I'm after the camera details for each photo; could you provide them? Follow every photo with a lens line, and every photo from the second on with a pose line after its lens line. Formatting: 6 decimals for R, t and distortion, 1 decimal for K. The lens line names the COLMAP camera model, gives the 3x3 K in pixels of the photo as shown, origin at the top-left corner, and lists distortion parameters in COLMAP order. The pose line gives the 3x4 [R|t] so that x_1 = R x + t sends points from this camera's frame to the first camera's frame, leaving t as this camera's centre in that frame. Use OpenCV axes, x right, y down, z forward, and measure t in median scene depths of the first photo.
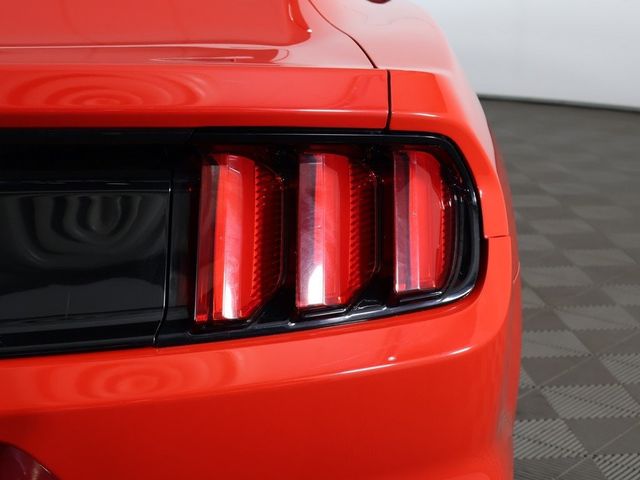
lens RADIAL K [[1295.7, 0, 320.0], [0, 1295.7, 240.0], [0, 0, 1]] dist [0.038537, 0.017027]
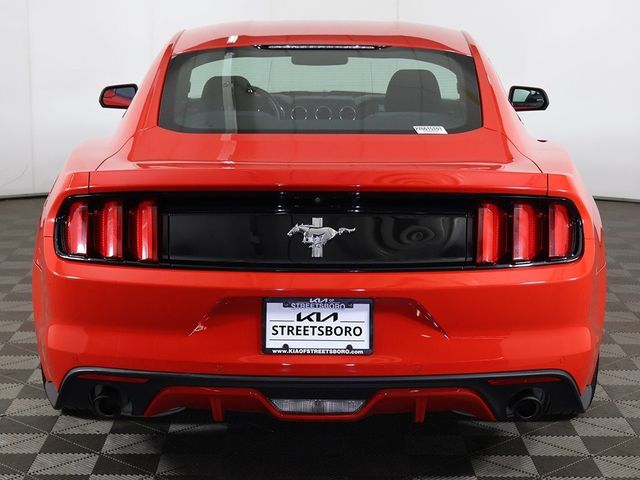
lens RADIAL K [[1120.2, 0, 320.0], [0, 1120.2, 240.0], [0, 0, 1]] dist [-0.031221, -0.031220]
pose [[0.992015, 0.023448, -0.123924, -0.121647], [-0.031713, 0.997372, -0.065144, 0.166578], [0.122070, 0.068554, 0.990151, -1.297550]]
